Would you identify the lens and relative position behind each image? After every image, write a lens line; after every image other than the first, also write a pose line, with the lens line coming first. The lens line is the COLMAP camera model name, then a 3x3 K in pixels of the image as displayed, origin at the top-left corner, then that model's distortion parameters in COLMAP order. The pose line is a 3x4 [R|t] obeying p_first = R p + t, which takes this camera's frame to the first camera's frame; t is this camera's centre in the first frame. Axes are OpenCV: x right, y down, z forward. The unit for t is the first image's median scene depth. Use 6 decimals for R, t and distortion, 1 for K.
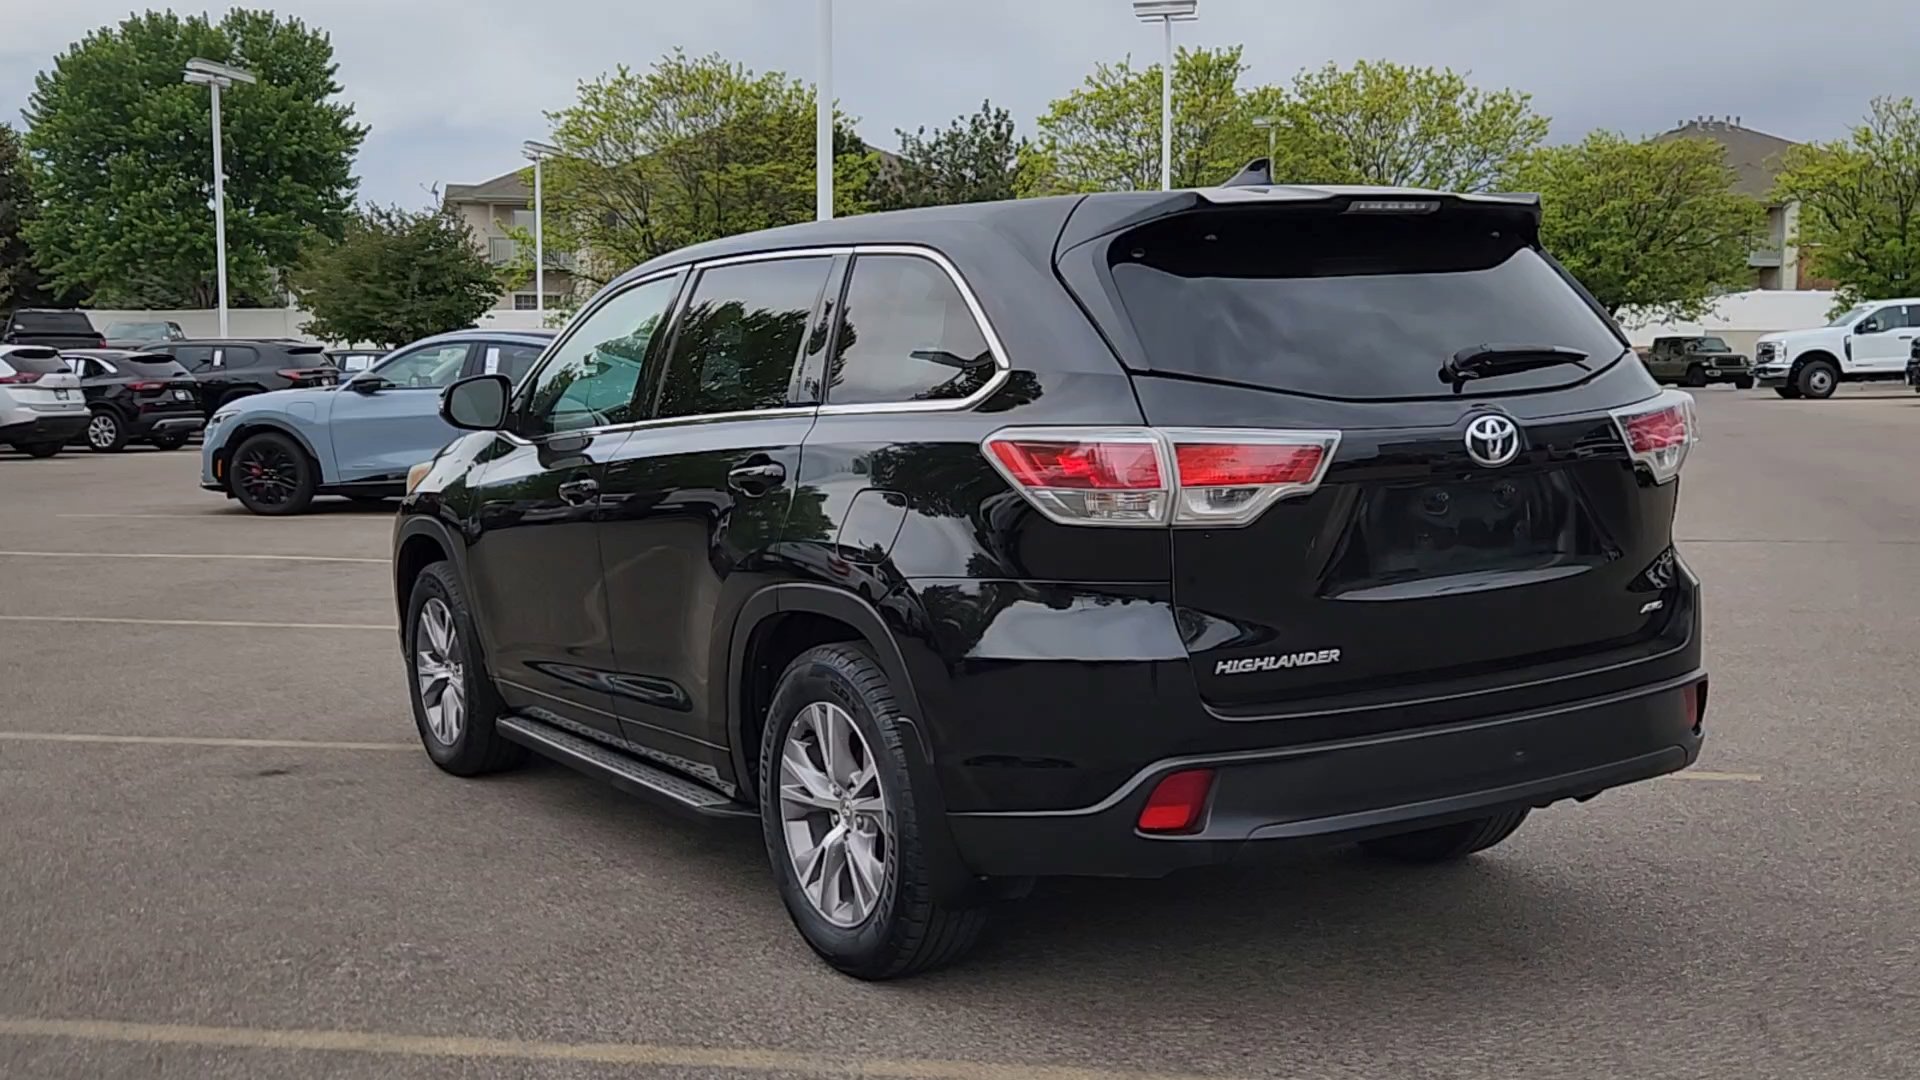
lens RADIAL K [[2053.2, 0, 946.9], [0, 2053.2, 546.4], [0, 0, 1]] dist [0.032306, 0.000000]
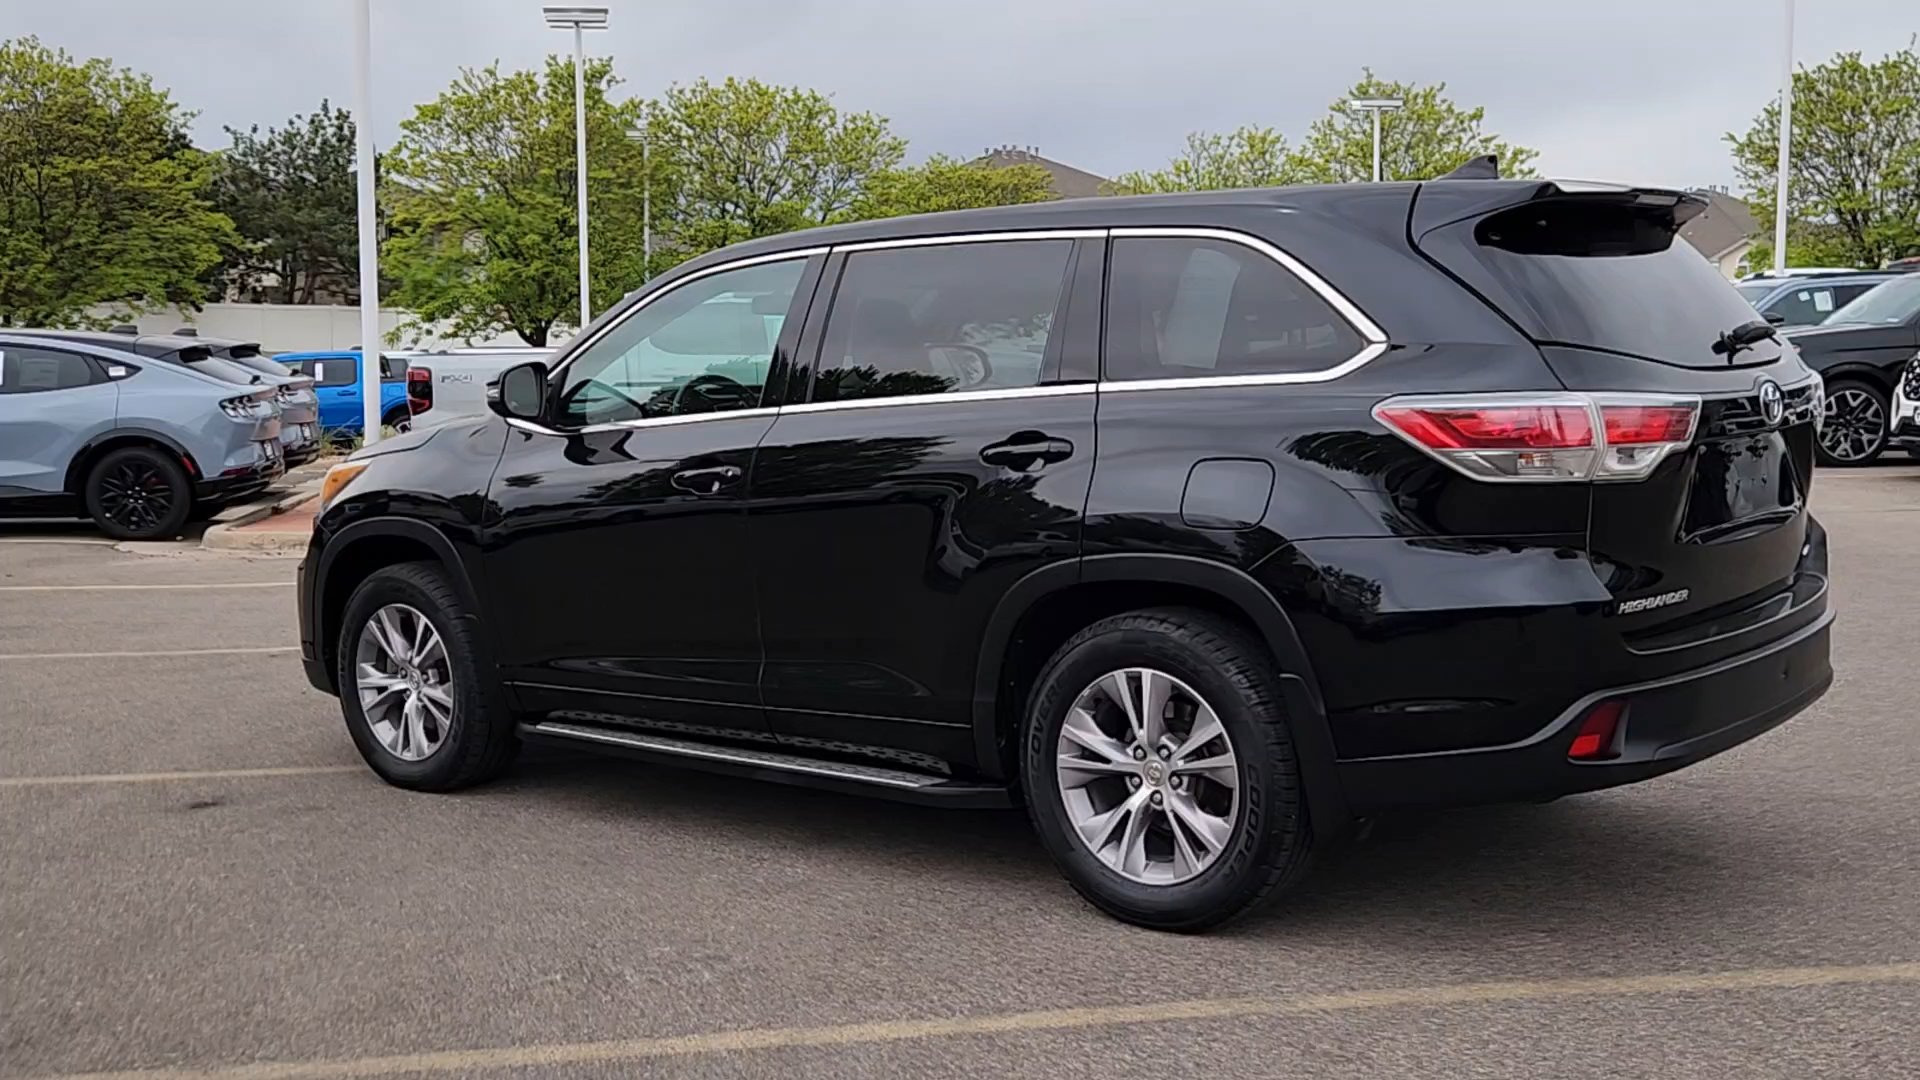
lens RADIAL K [[2053.2, 0, 961.6], [0, 2053.2, 540.5], [0, 0, 1]] dist [0.032306, 0.000000]
pose [[0.944255, -0.029636, 0.327877, -0.349717], [0.032690, 0.999458, -0.003806, 0.009226], [-0.327587, 0.014312, 0.944713, 0.038864]]
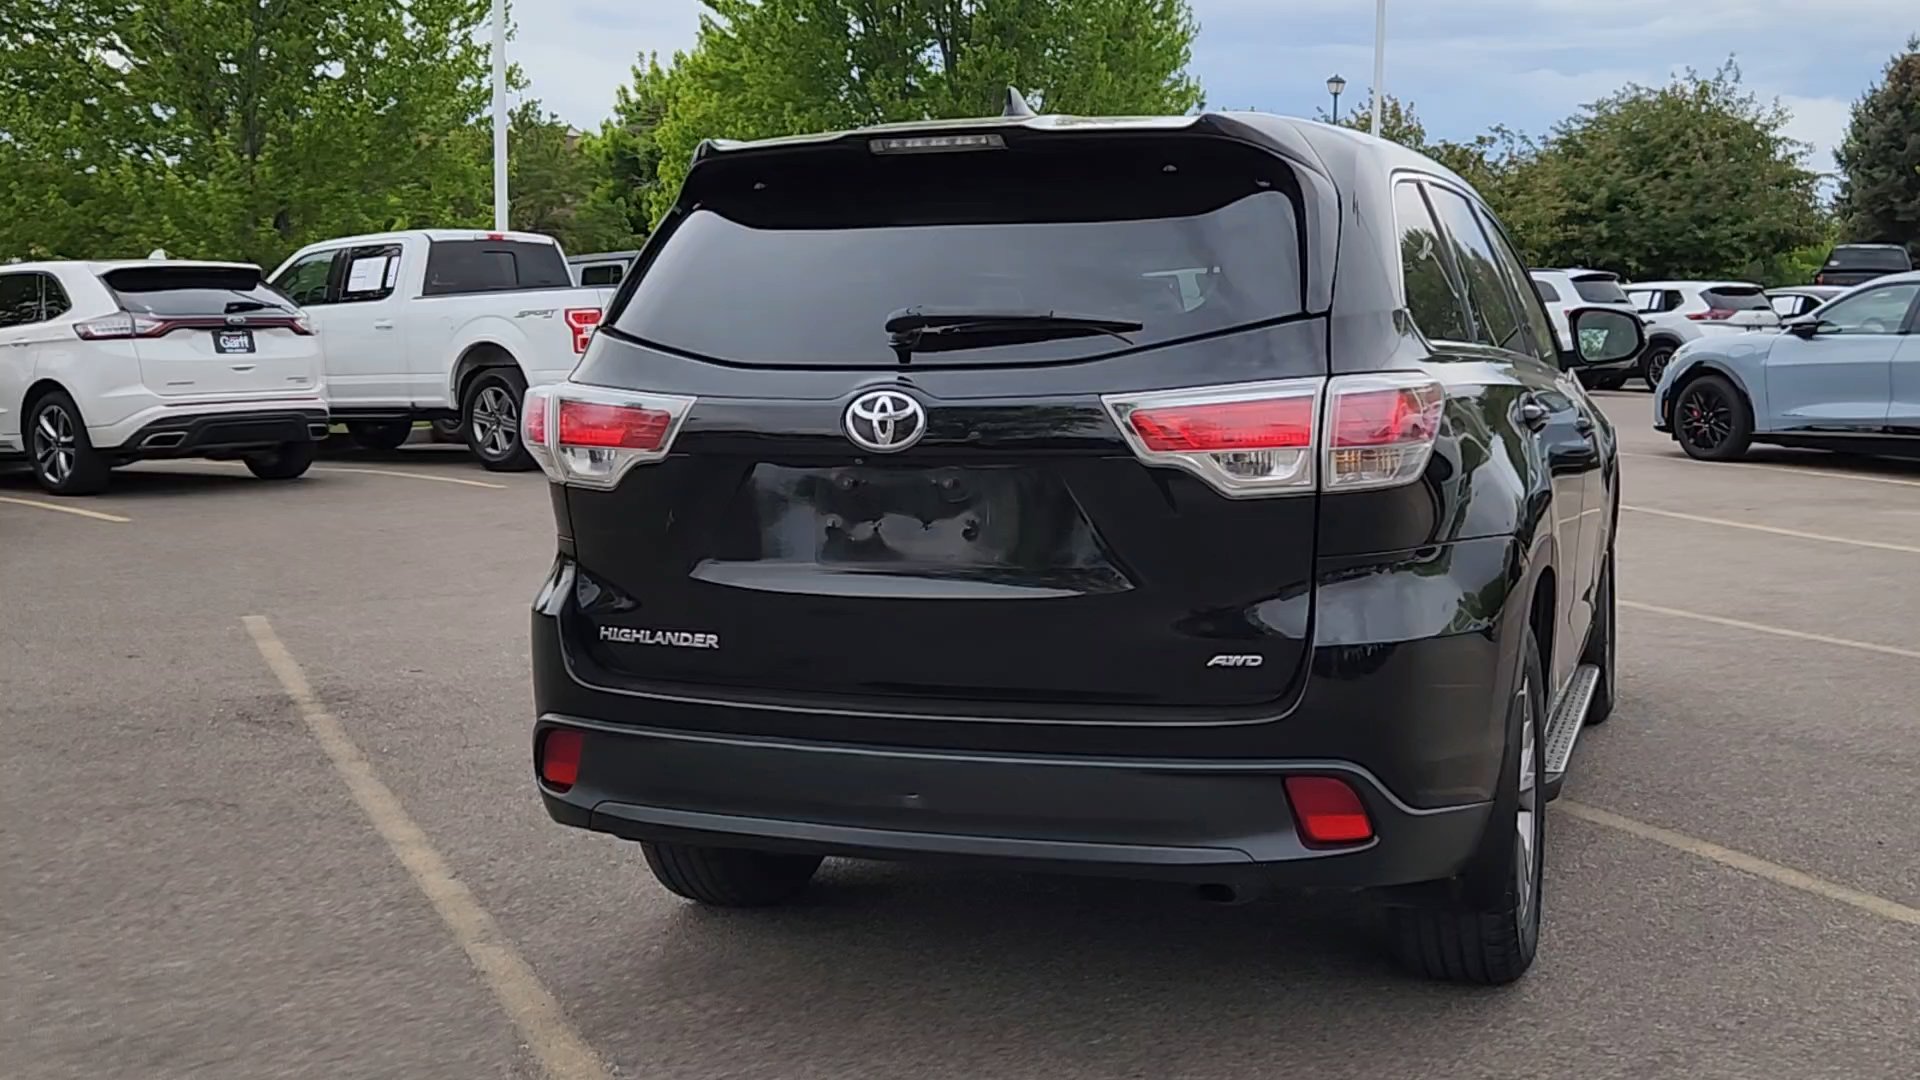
lens RADIAL K [[2053.2, 0, 947.7], [0, 2053.2, 542.5], [0, 0, 1]] dist [0.032306, 0.000000]
pose [[0.616610, 0.108872, -0.779704, 0.609217], [-0.086026, 0.993779, 0.070732, -0.041110], [0.782554, 0.023461, 0.622140, 0.319378]]
